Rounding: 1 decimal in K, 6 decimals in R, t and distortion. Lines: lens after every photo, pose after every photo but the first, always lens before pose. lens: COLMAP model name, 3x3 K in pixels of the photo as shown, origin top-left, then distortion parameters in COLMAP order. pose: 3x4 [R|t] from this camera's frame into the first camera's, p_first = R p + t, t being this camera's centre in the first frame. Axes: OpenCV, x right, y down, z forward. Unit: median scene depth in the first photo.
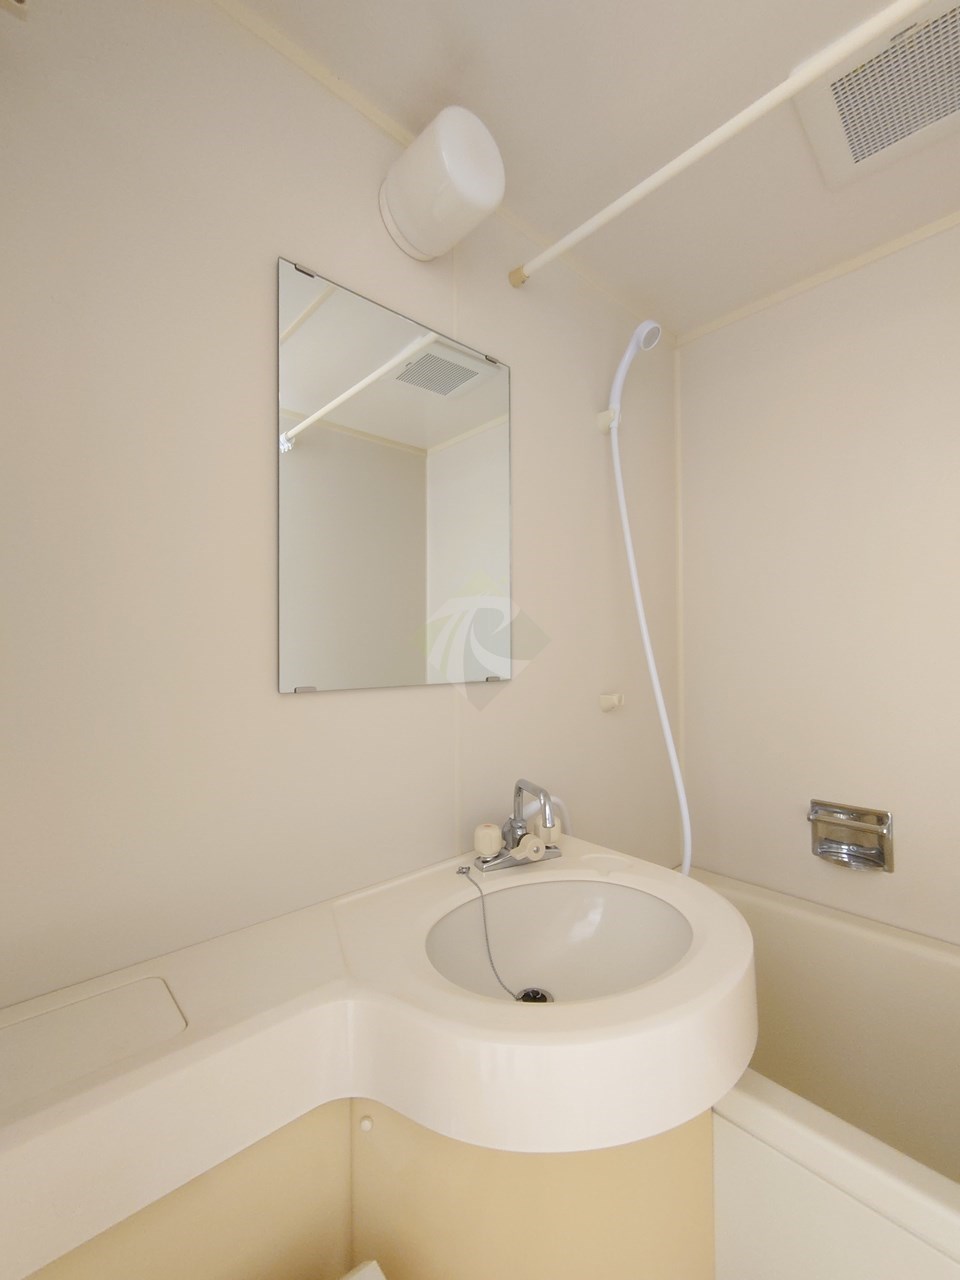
lens RADIAL K [[554.9, 0, 482.5], [0, 554.9, 645.3], [0, 0, 1]] dist [0.000943, -0.000865]
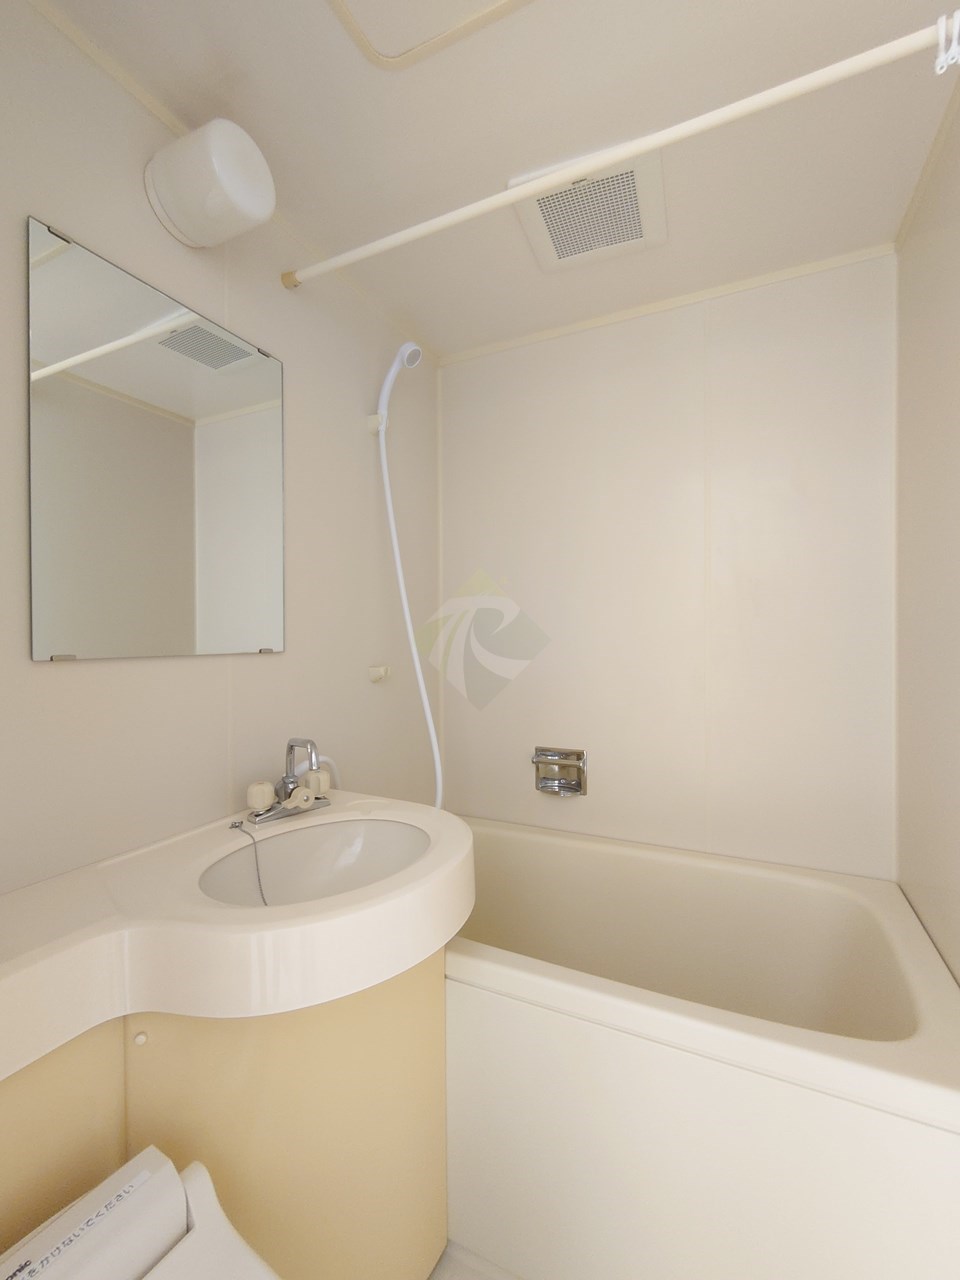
lens RADIAL K [[554.9, 0, 482.5], [0, 554.9, 645.3], [0, 0, 1]] dist [0.000943, -0.000865]
pose [[0.928840, -0.001158, 0.370478, 0.010332], [-0.006160, 0.999809, 0.018571, 0.027484], [-0.370429, -0.019531, 0.928655, -0.169813]]
